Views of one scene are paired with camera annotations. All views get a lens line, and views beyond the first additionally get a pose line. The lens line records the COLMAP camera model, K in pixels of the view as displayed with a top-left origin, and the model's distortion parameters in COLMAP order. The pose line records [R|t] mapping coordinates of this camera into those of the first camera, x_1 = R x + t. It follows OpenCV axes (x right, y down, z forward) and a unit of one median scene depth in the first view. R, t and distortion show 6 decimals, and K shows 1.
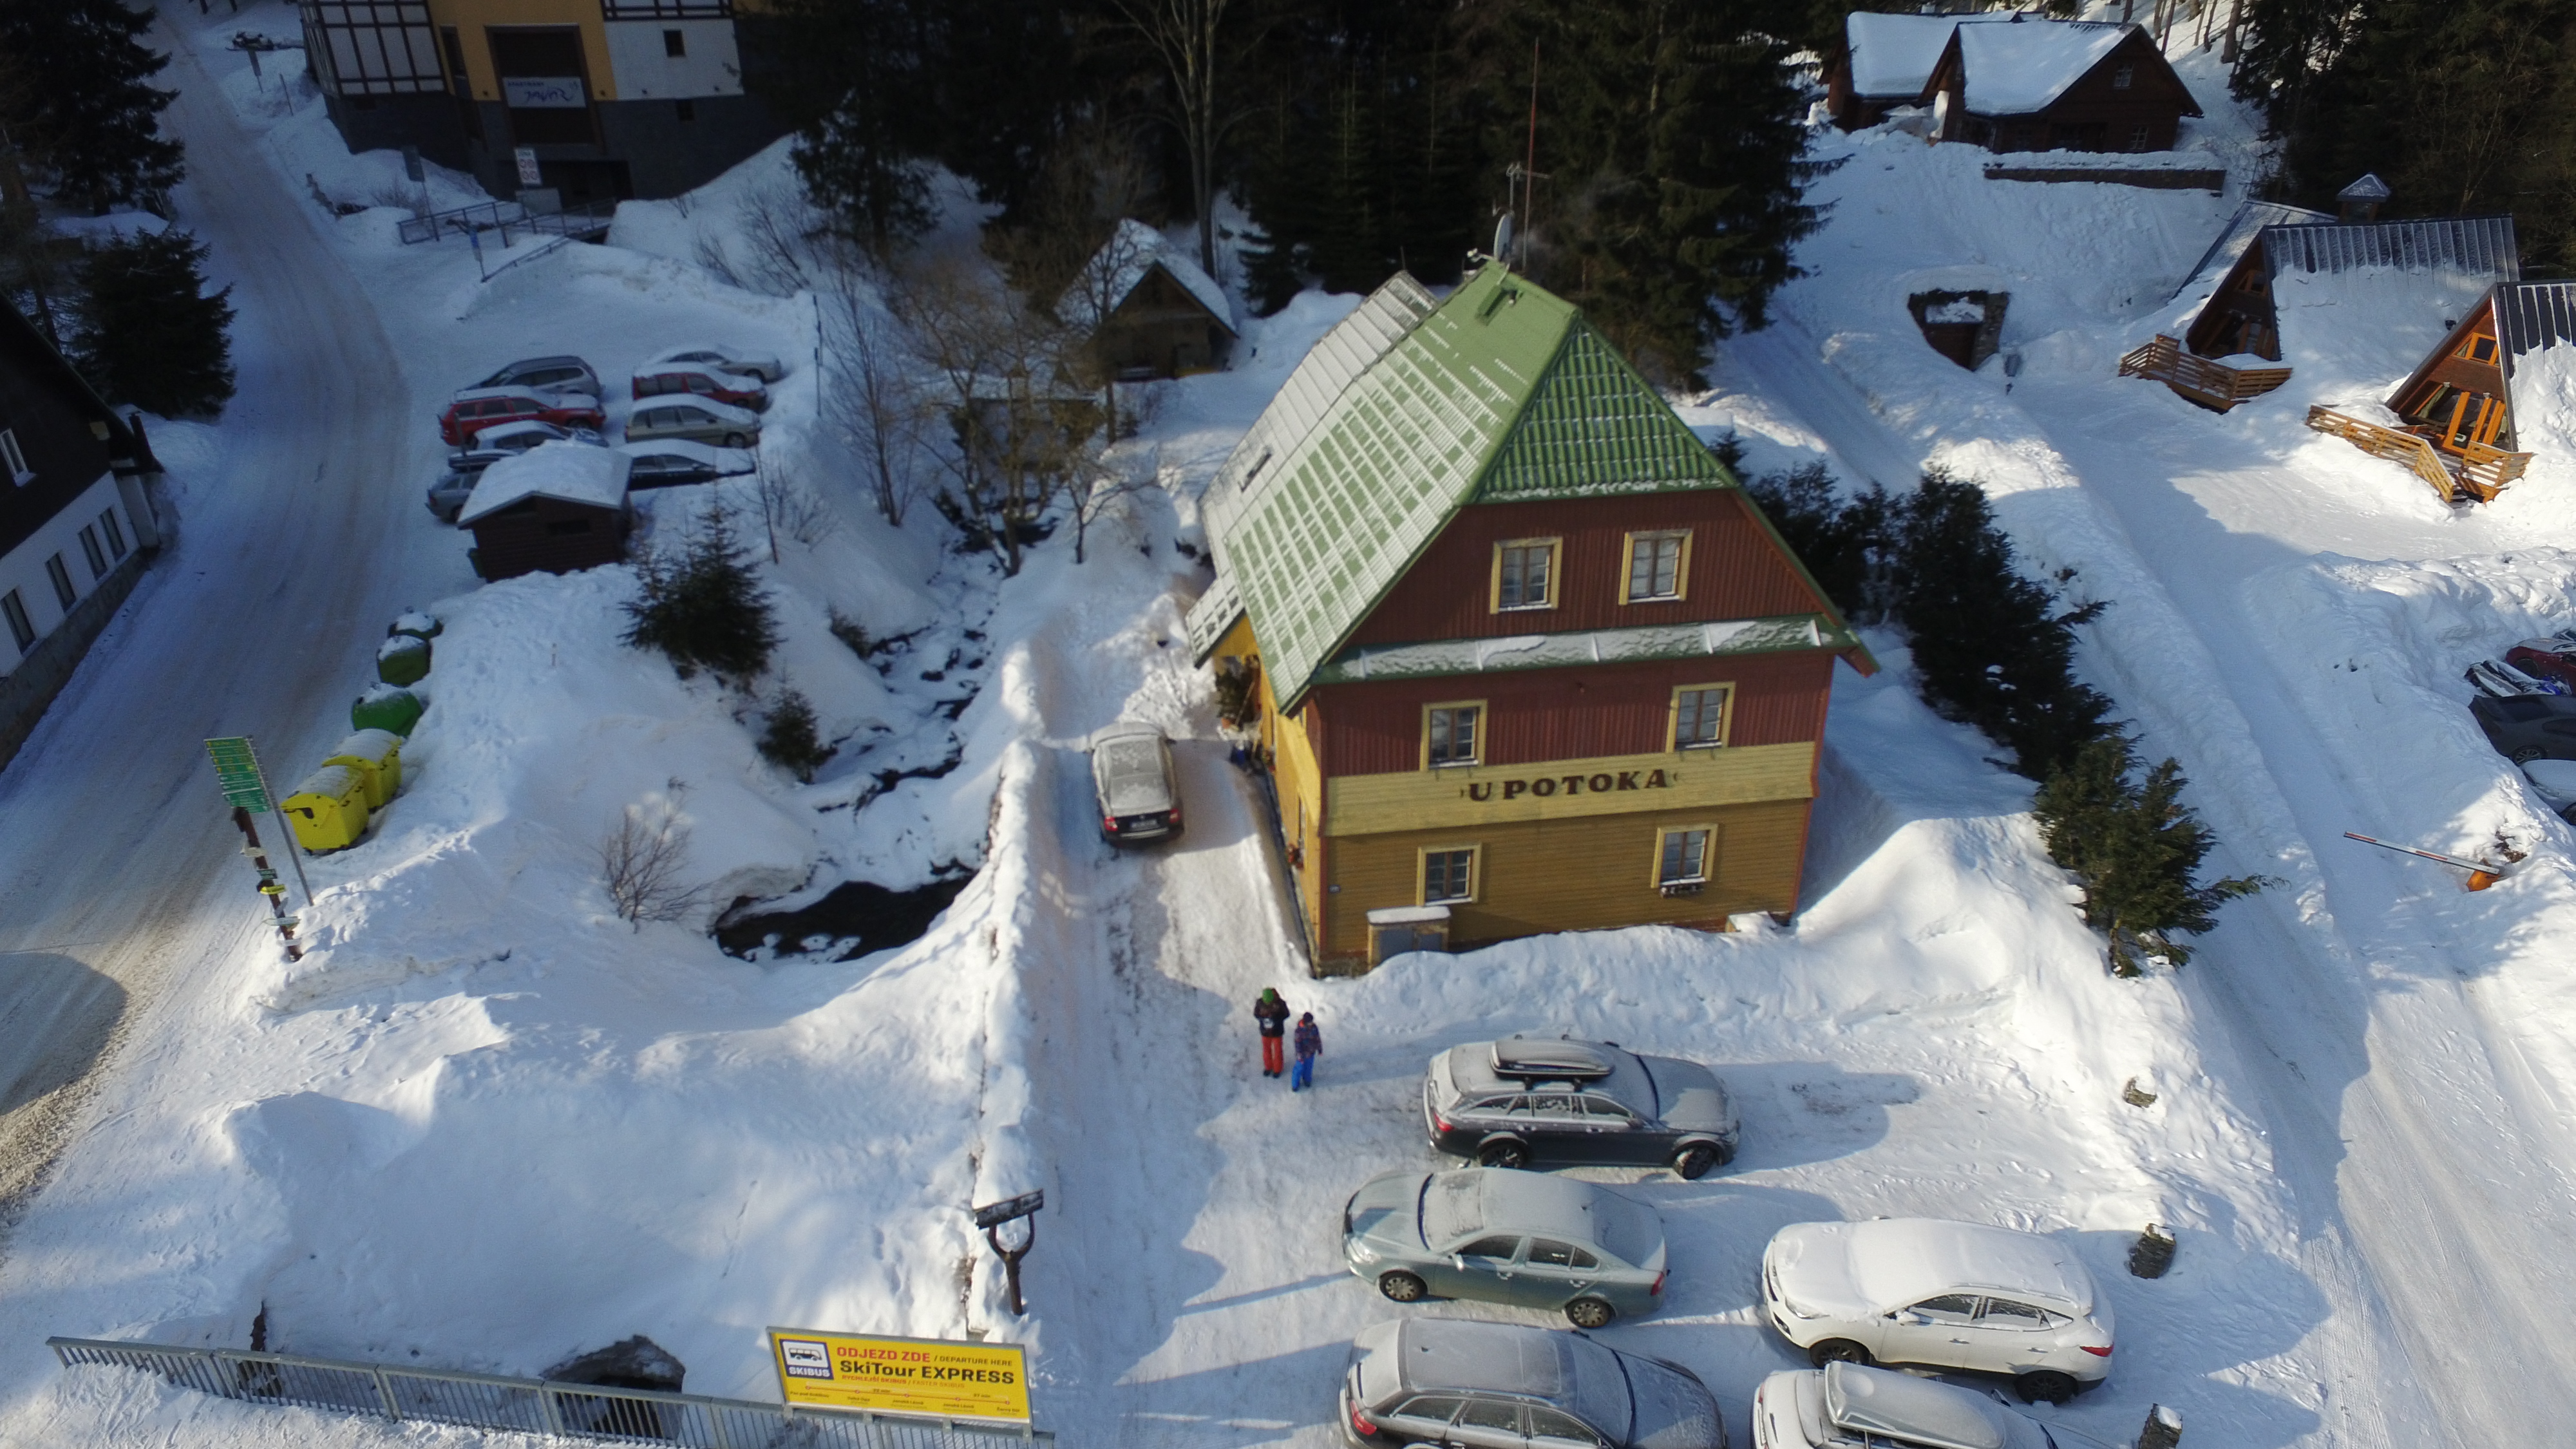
lens RADIAL K [[1492.1, 0, 1264.1], [0, 1492.1, 731.8], [0, 0, 1]] dist [-0.004465, 0.015213]
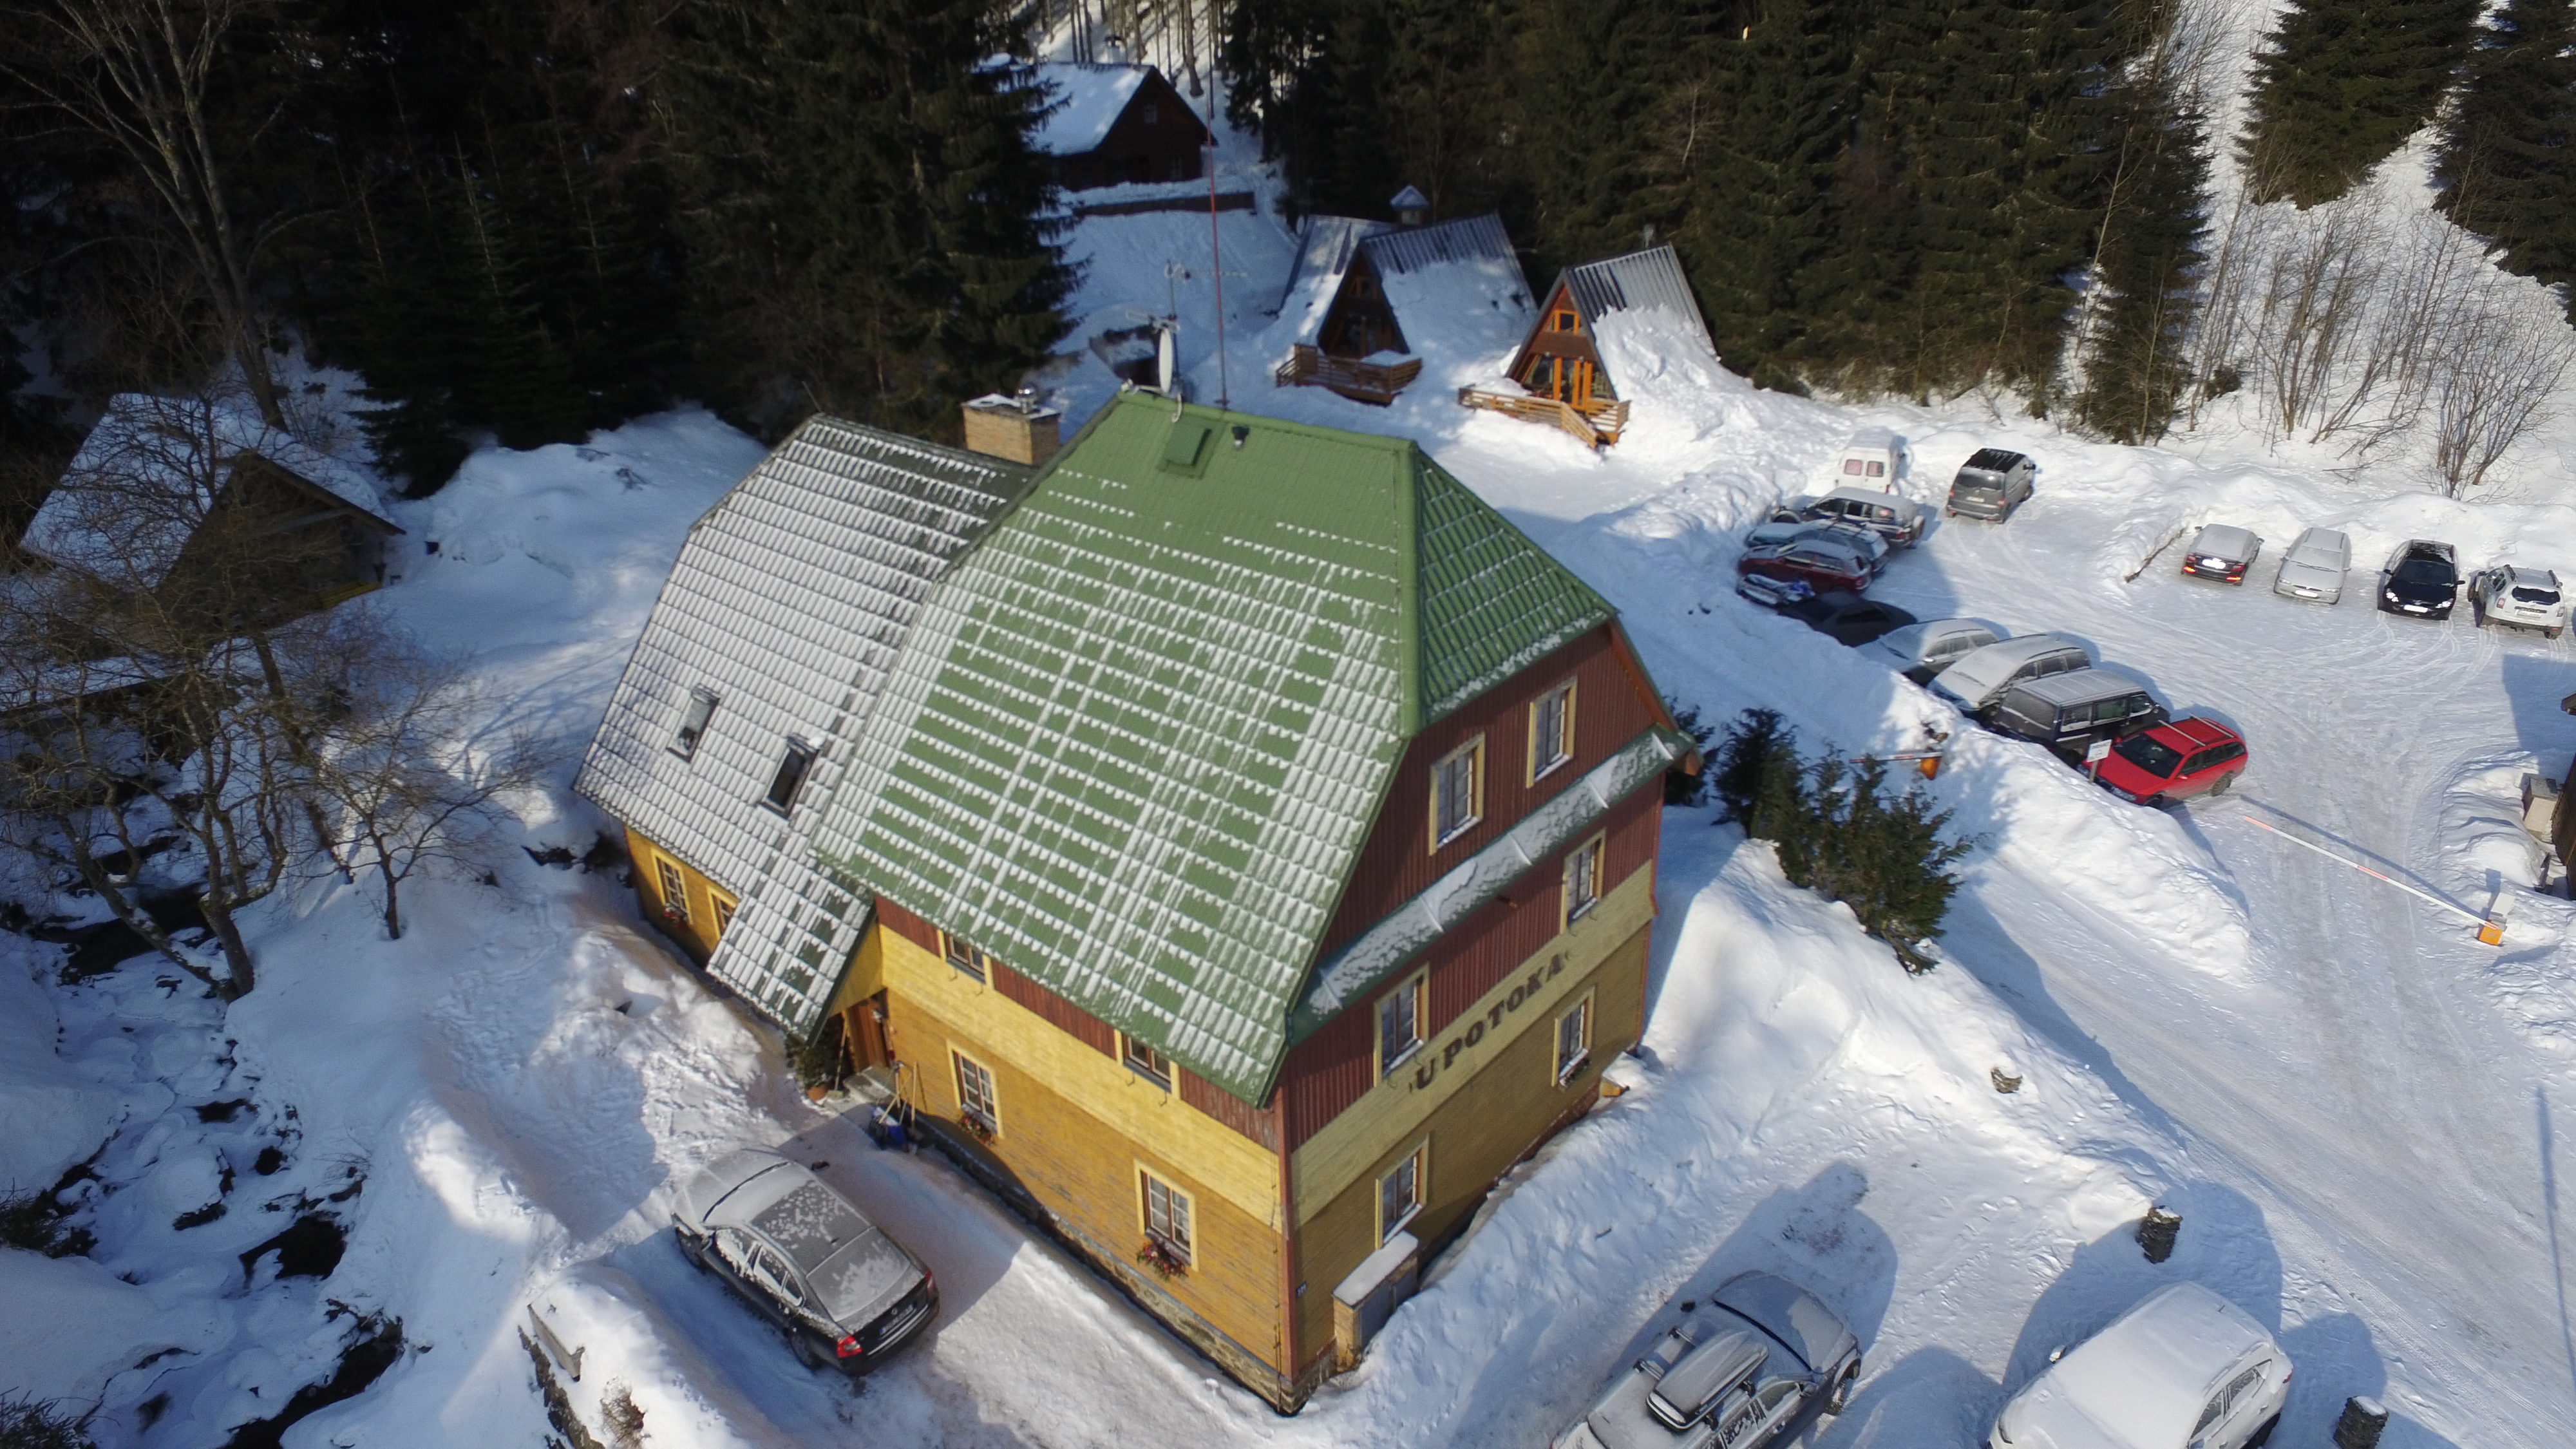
lens RADIAL K [[1492.1, 0, 1274.6], [0, 1492.1, 729.6], [0, 0, 1]] dist [-0.004465, 0.015213]
pose [[0.752916, -0.292727, 0.589430, -0.175553], [0.309896, 0.947819, 0.074863, -0.117811], [-0.580587, 0.126296, 0.804343, 0.237793]]
